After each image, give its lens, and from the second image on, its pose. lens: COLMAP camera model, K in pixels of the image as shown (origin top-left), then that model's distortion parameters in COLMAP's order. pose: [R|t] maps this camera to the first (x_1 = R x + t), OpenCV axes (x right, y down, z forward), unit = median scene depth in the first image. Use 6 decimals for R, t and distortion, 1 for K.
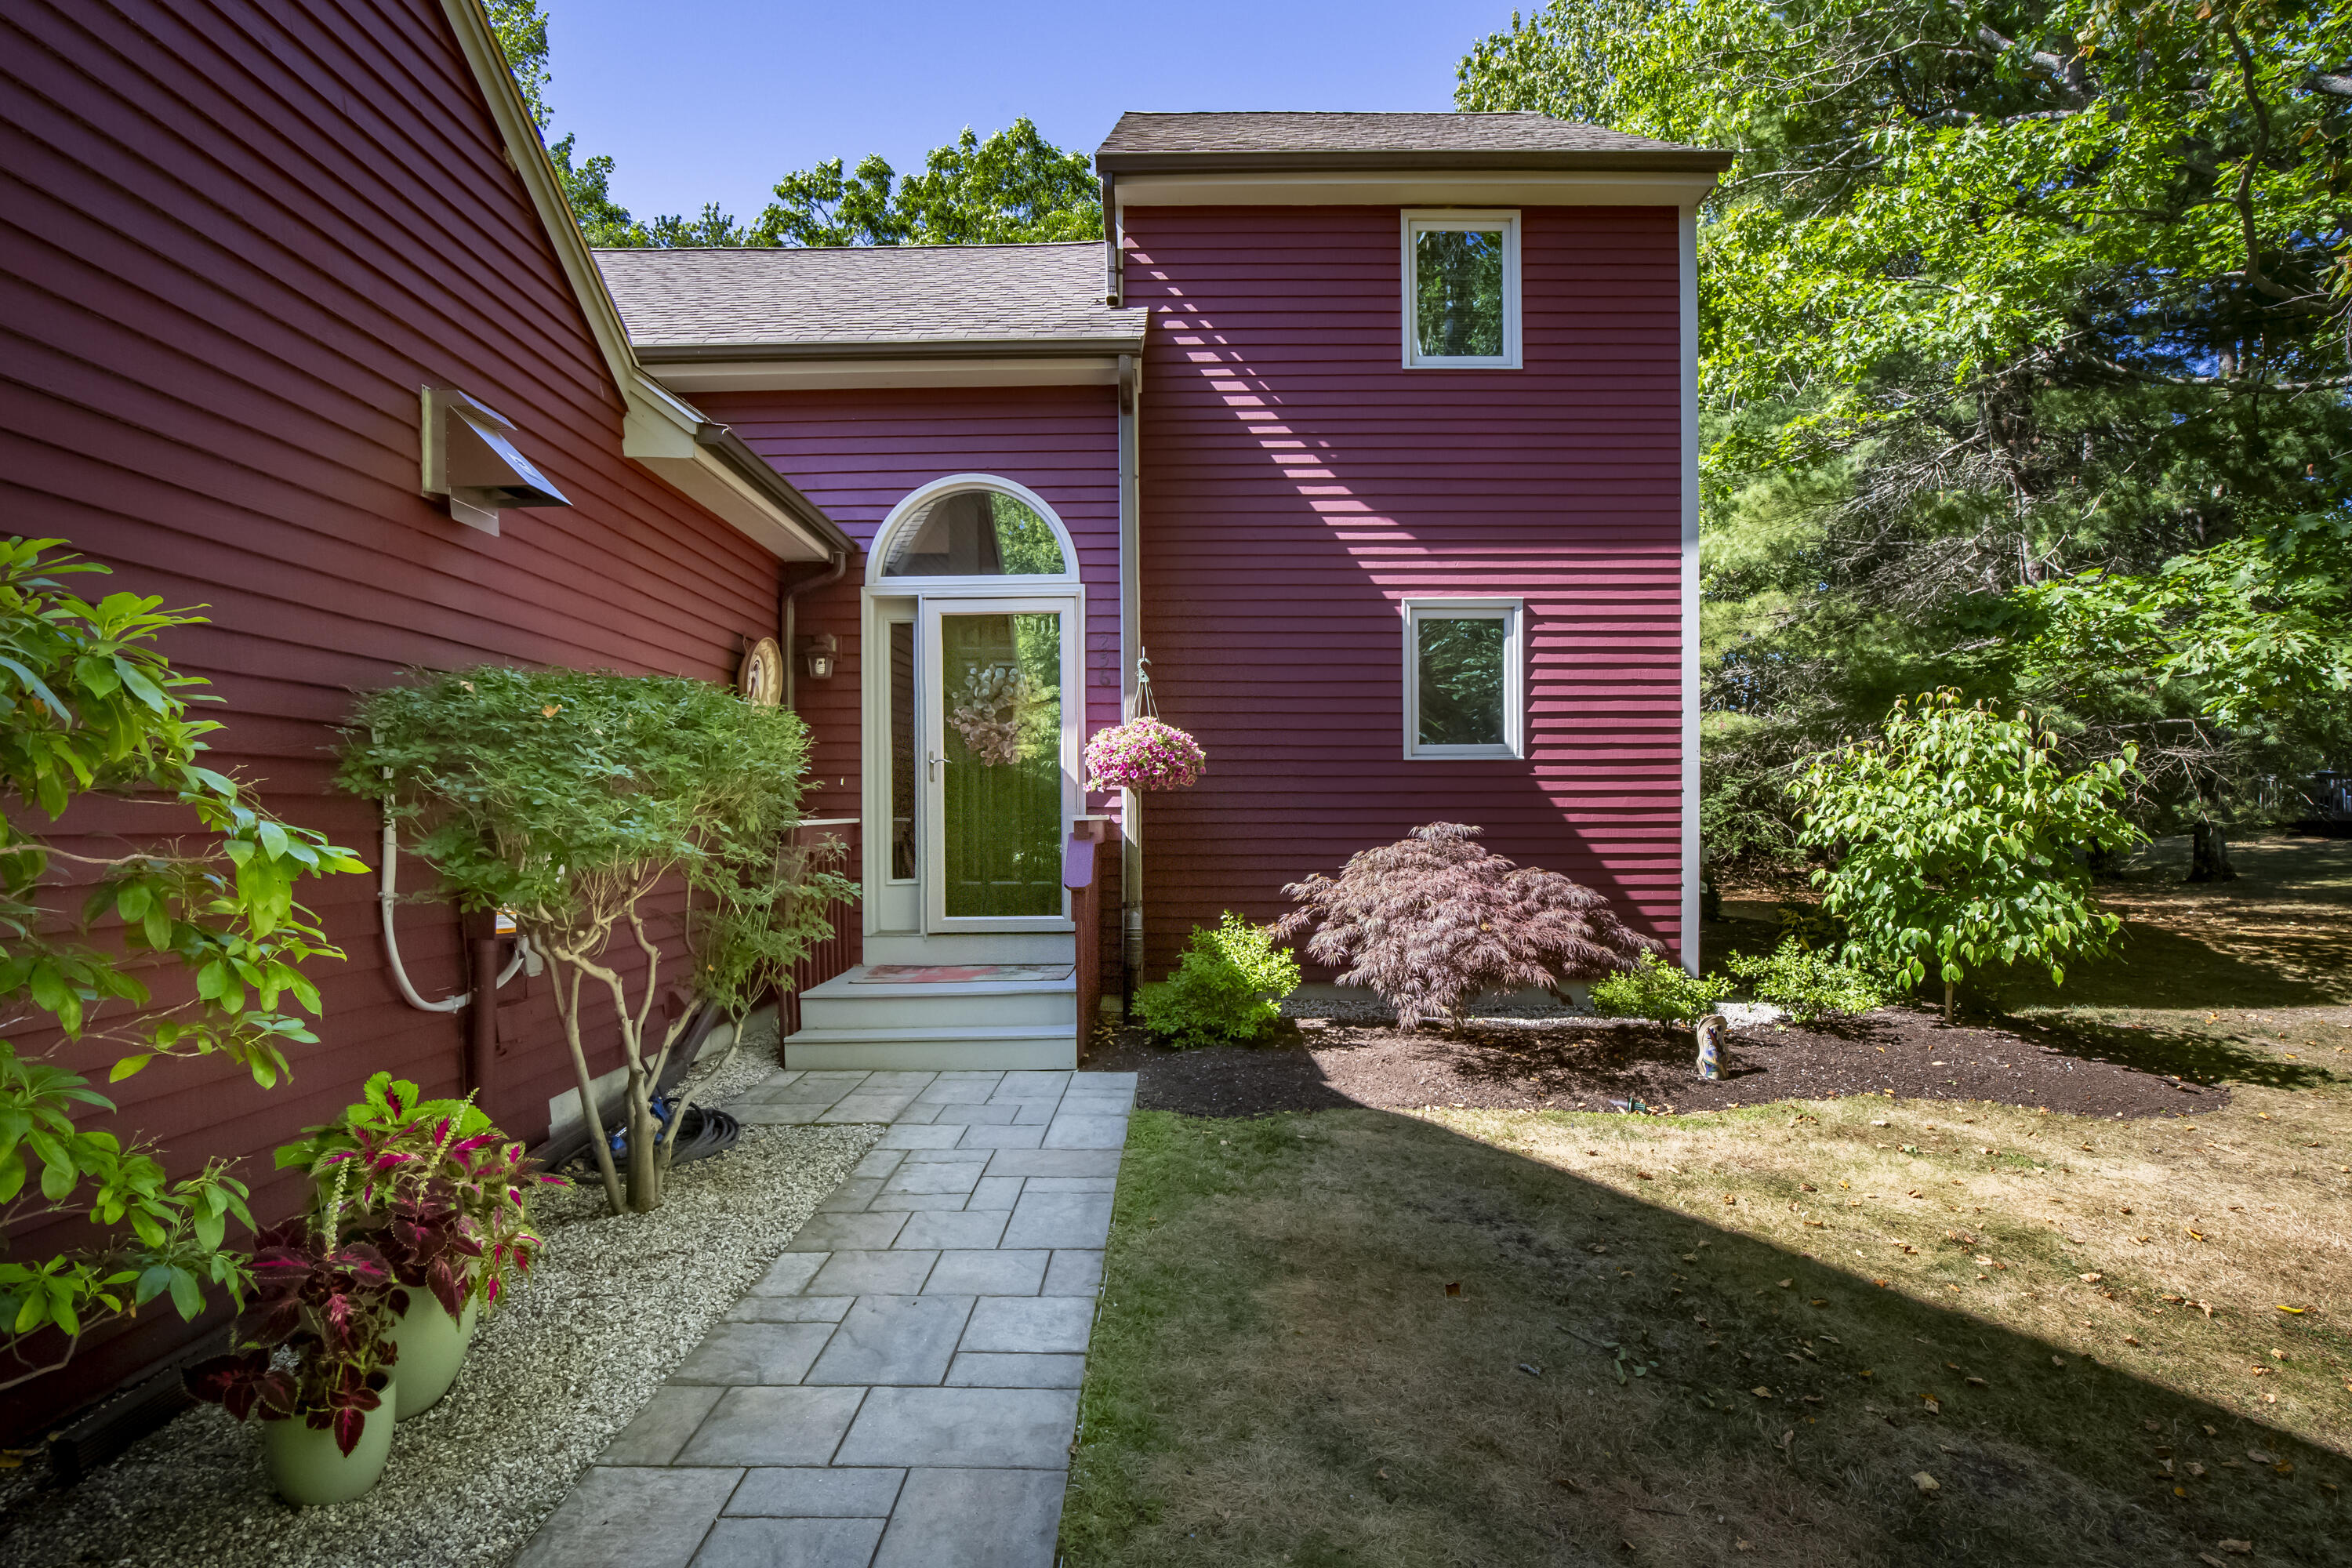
lens RADIAL K [[1133.5, 0, 1175.0], [0, 1133.5, 795.1], [0, 0, 1]] dist [-0.000265, 0.000007]
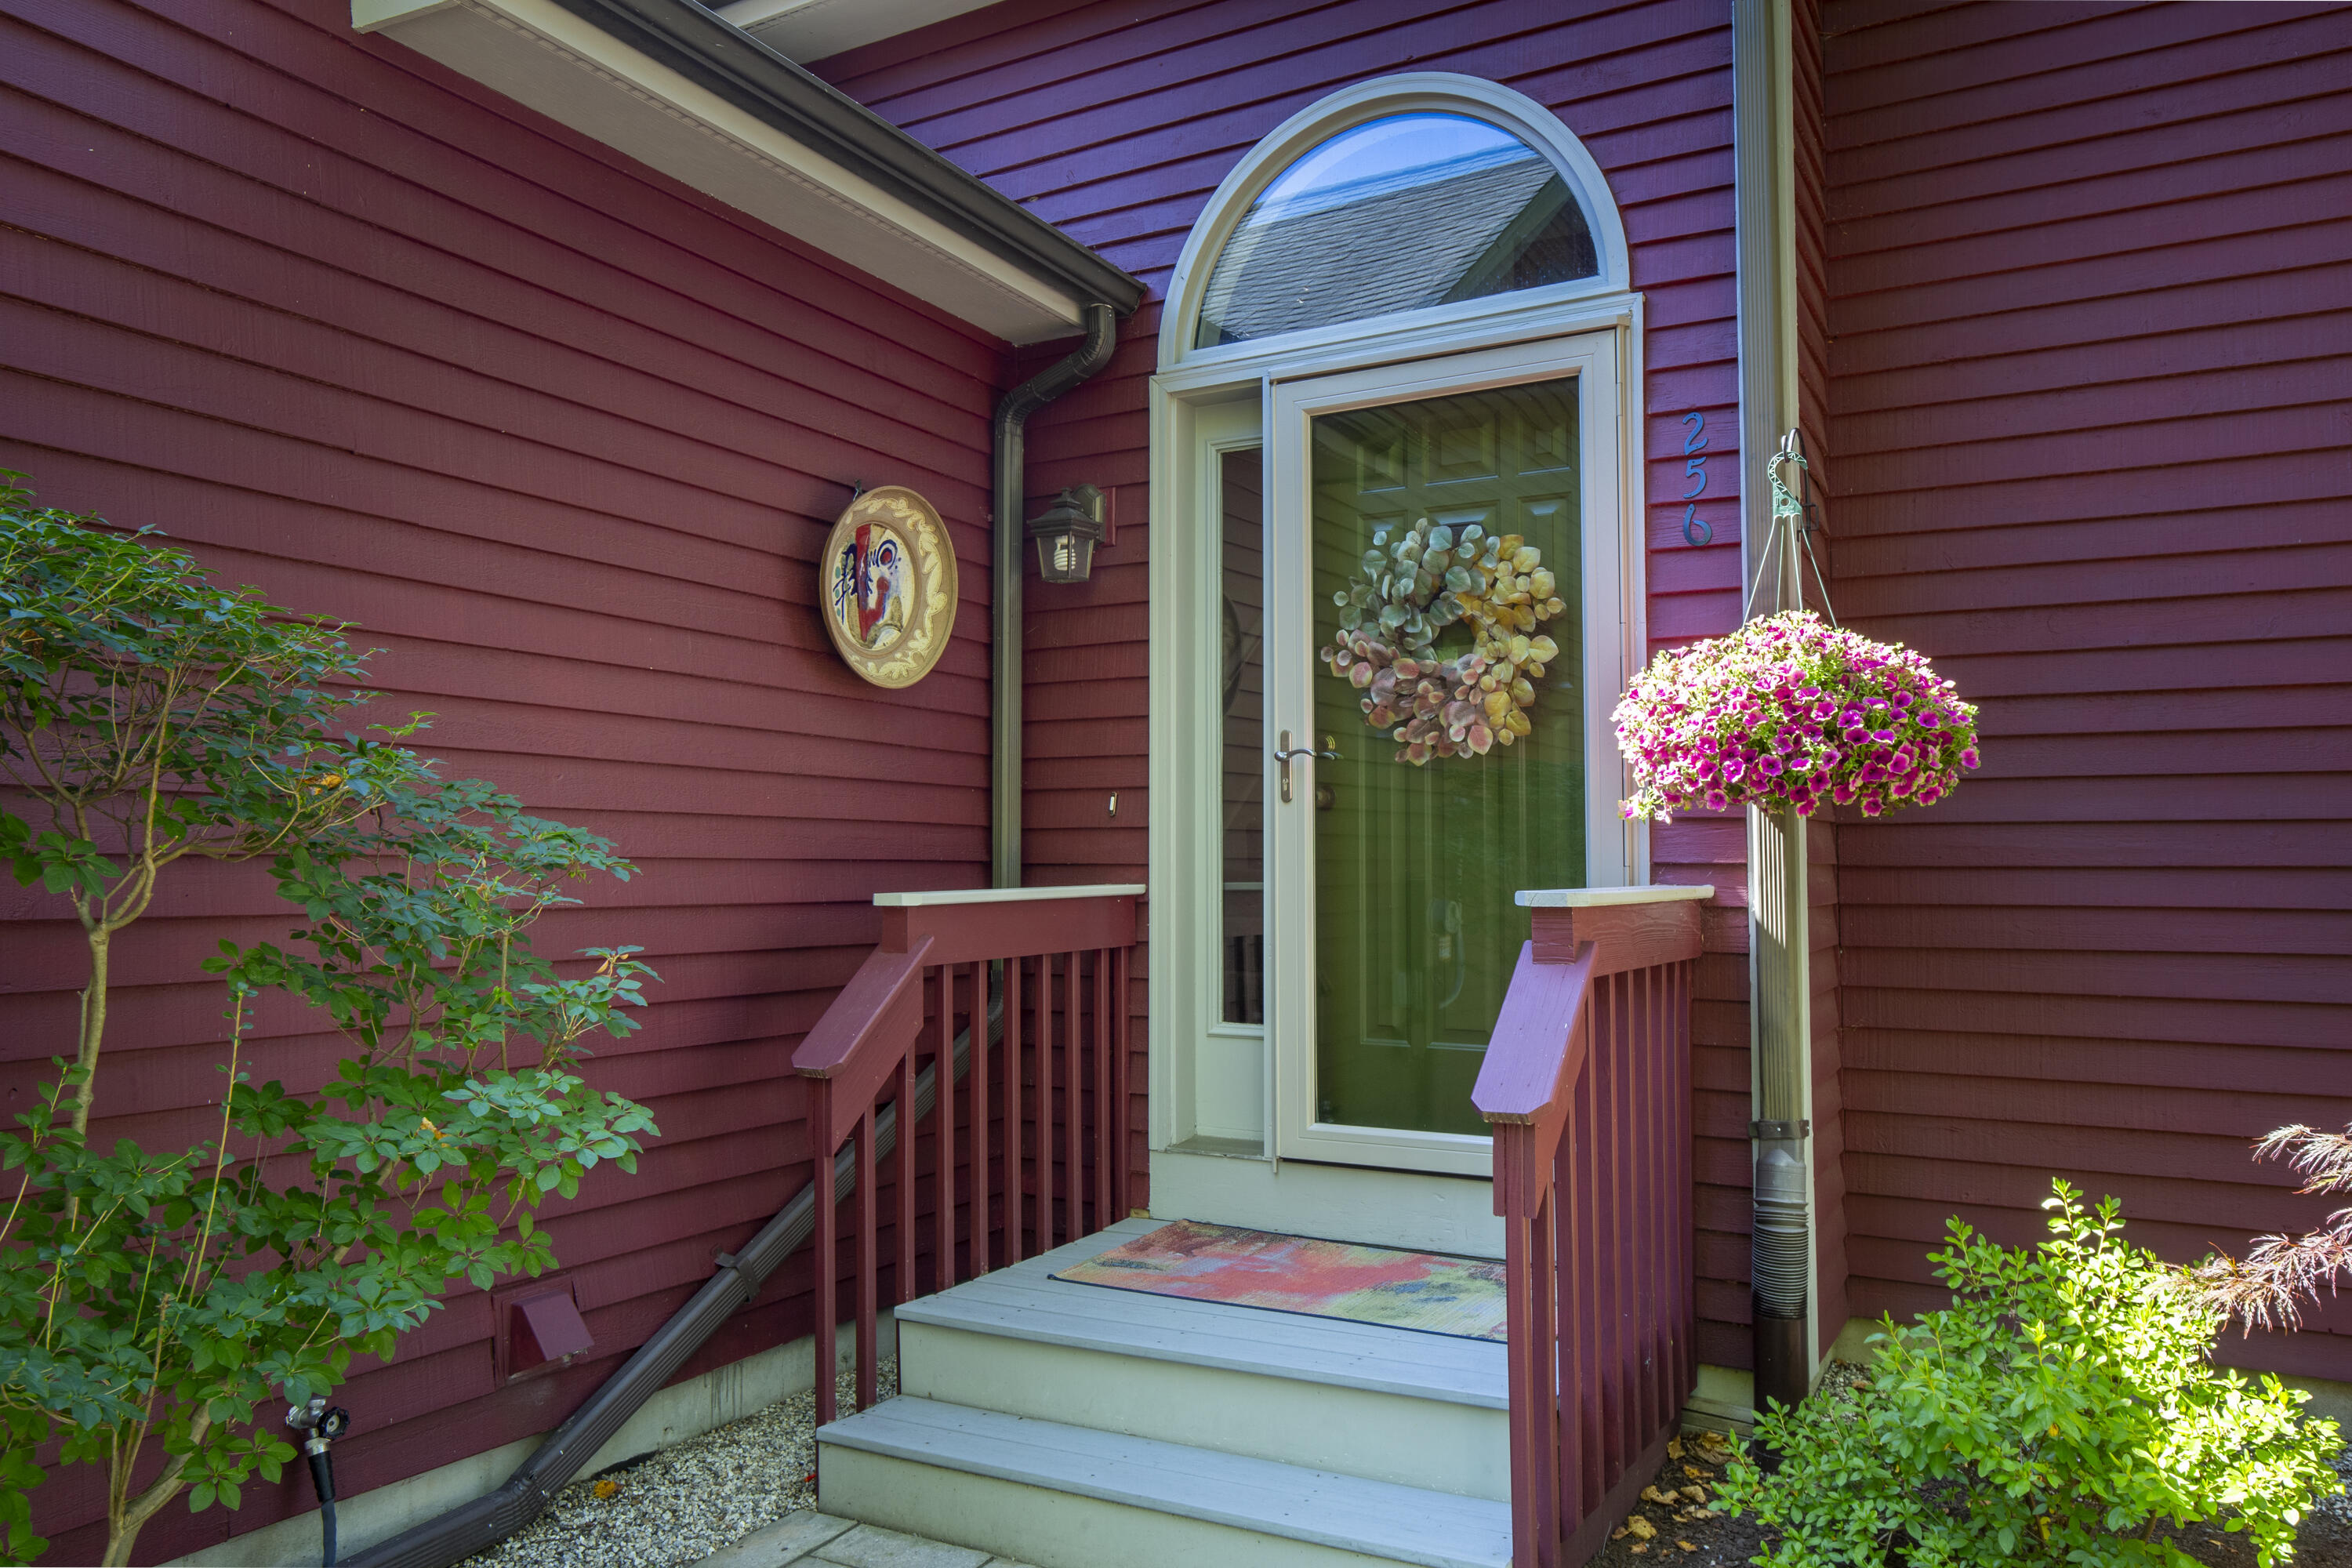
lens RADIAL K [[1657.6, 0, 1174.4], [0, 1657.6, 767.9], [0, 0, 1]] dist [-0.000107, 0.002098]
pose [[0.878218, -0.019512, -0.477862, 0.048568], [0.001019, 0.999242, -0.038927, -0.000243], [0.478259, 0.033700, 0.877572, 0.427350]]
